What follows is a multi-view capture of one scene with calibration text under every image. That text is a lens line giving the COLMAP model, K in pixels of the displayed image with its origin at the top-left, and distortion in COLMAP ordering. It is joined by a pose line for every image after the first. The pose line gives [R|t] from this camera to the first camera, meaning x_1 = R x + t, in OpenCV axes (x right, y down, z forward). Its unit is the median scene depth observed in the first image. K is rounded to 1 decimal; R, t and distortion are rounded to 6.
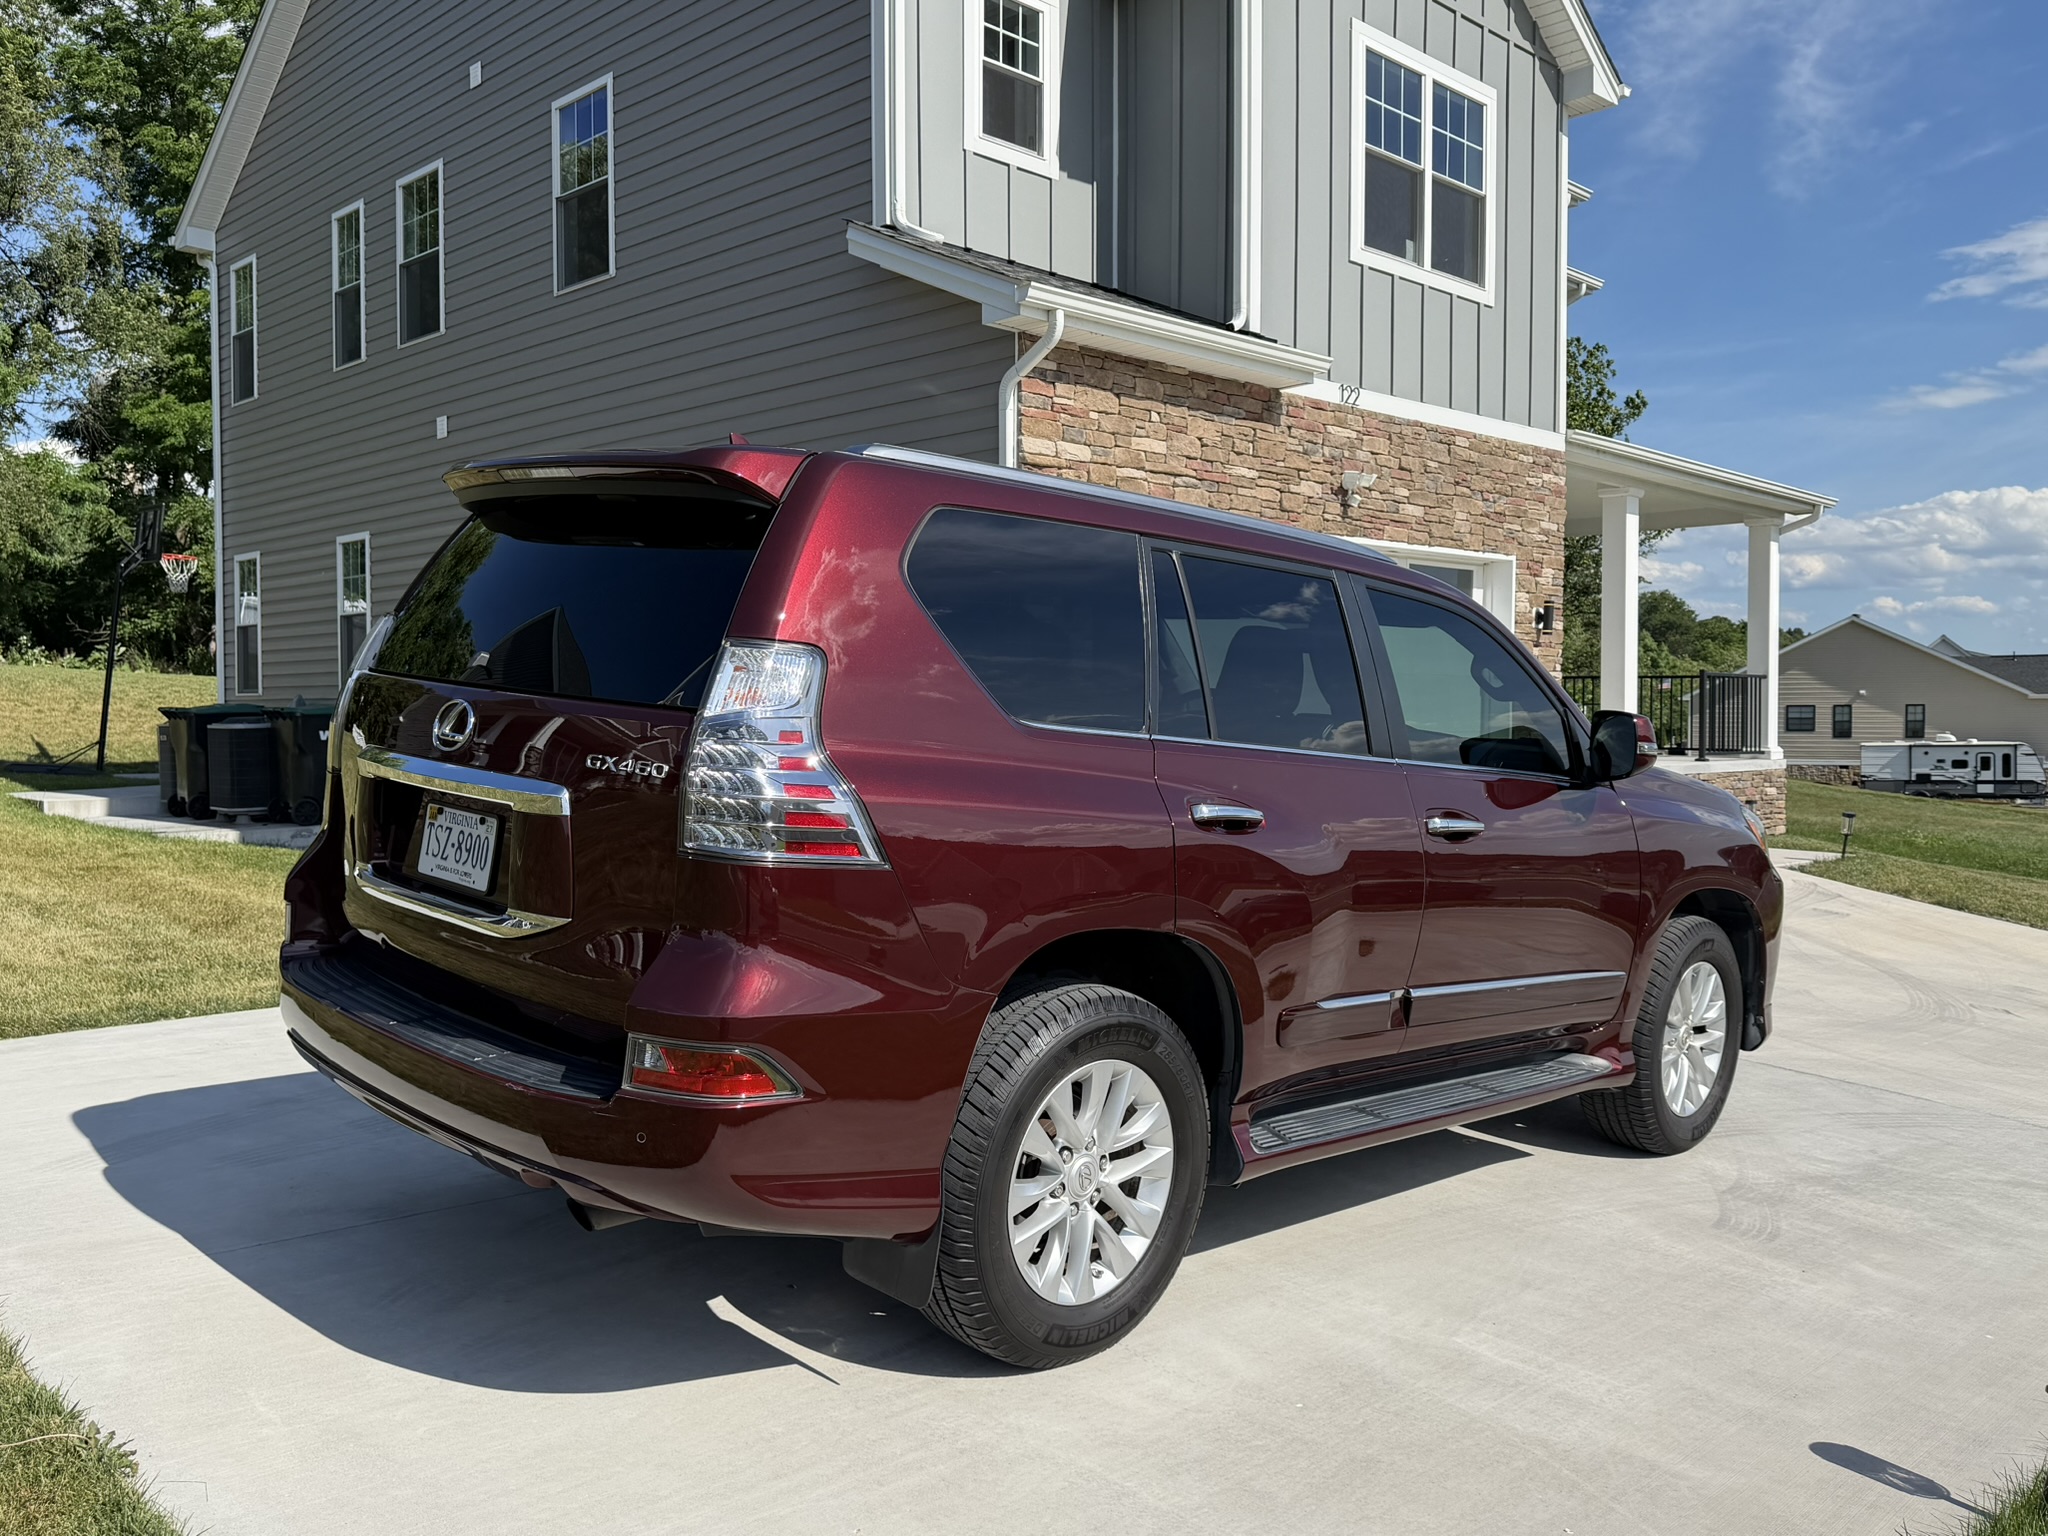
lens RADIAL K [[1668.1, 0, 1009.4], [0, 1668.1, 763.1], [0, 0, 1]] dist [0.170641, -0.288535]
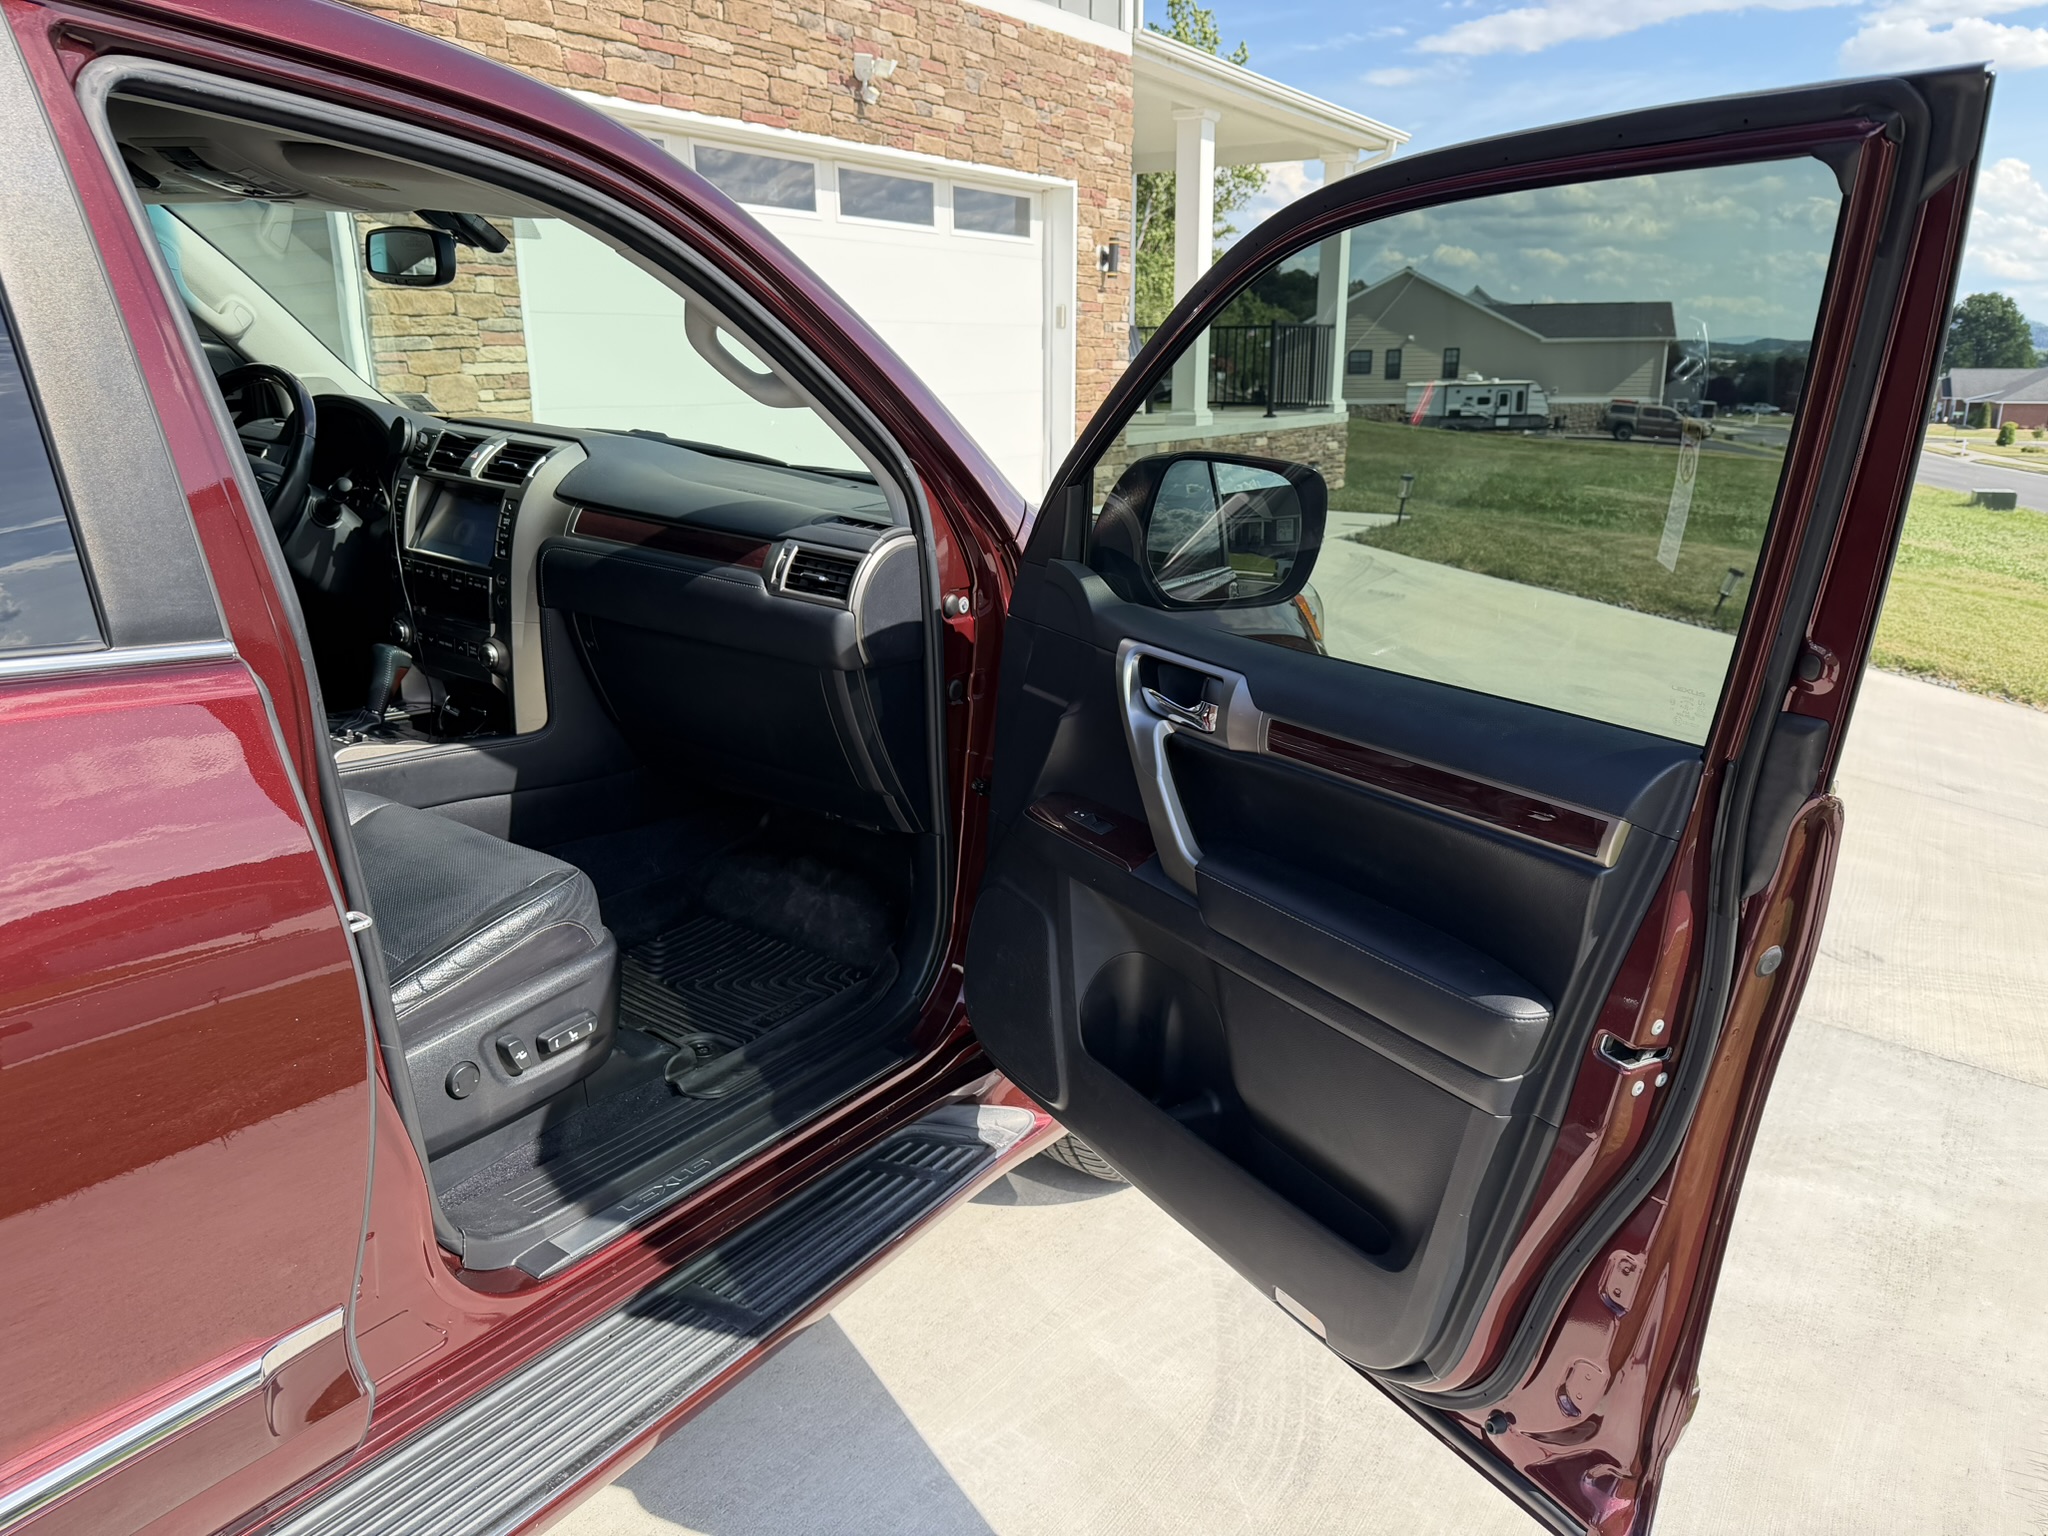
lens RADIAL K [[1477.4, 0, 1034.9], [0, 1477.4, 779.2], [0, 0, 1]] dist [0.044446, -0.087695]
pose [[0.974474, -0.067728, 0.214040, 0.110965], [0.013349, 0.969202, 0.245906, -0.014880], [-0.224103, -0.236772, 0.945366, 0.249728]]
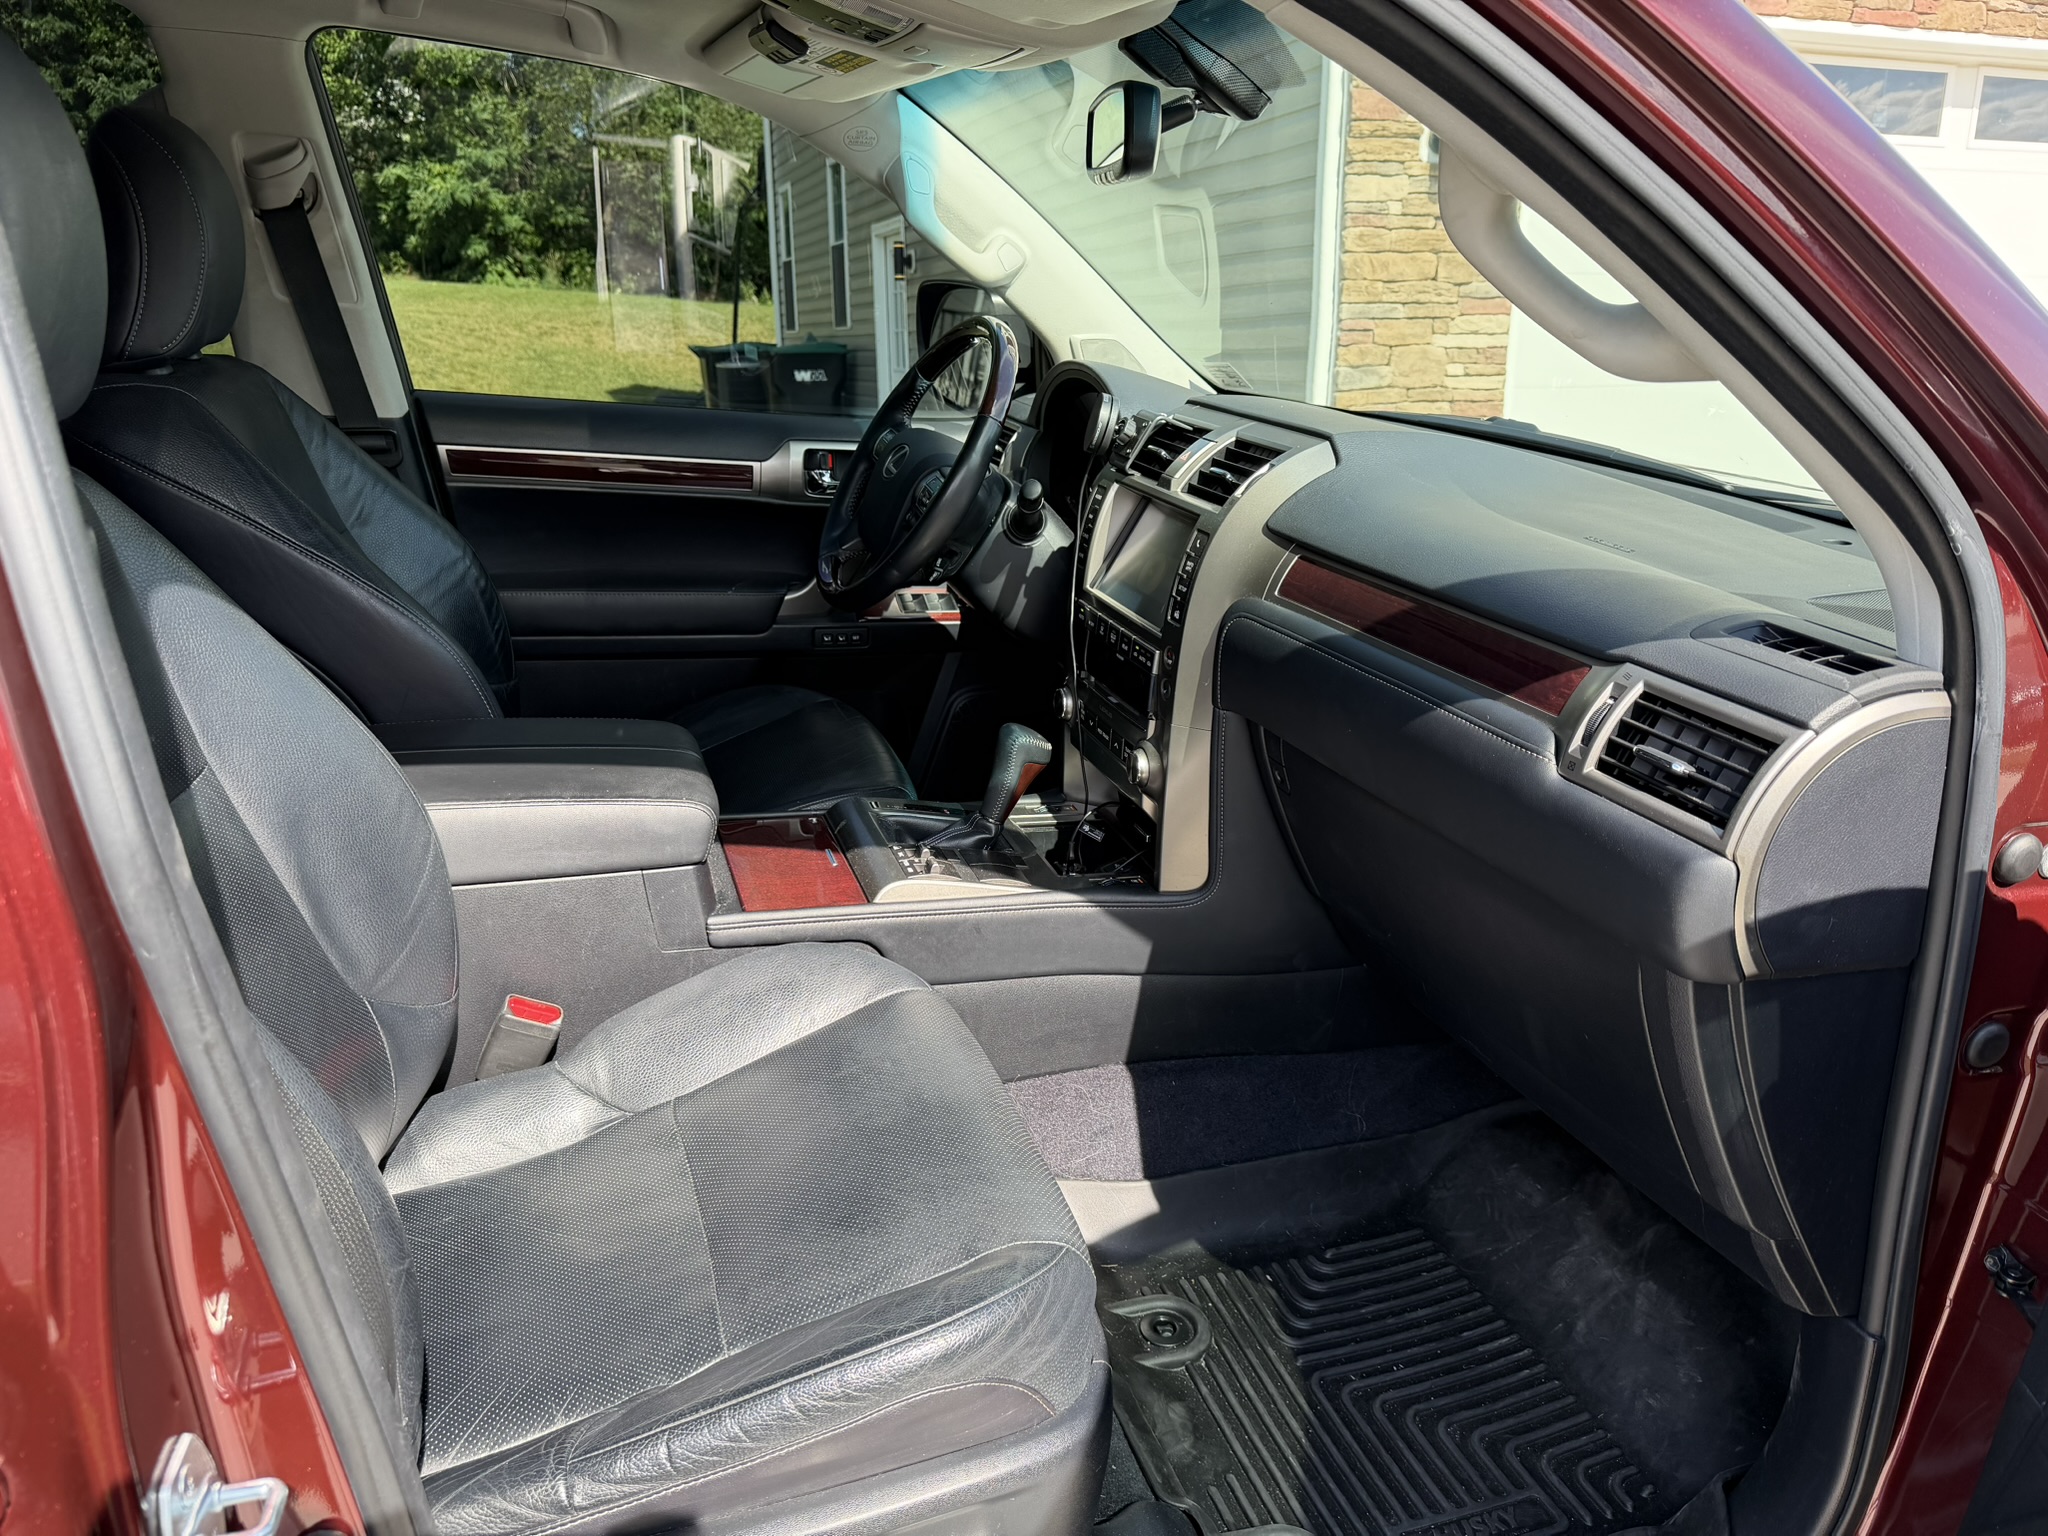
lens RADIAL K [[1413.1, 0, 1022.9], [0, 1413.1, 782.2], [0, 0, 1]] dist [0.066046, -0.067099]
pose [[0.899957, 0.115032, -0.420530, 0.126639], [0.000961, 0.964039, 0.265760, -0.014528], [0.435978, -0.239577, 0.867483, 0.348771]]
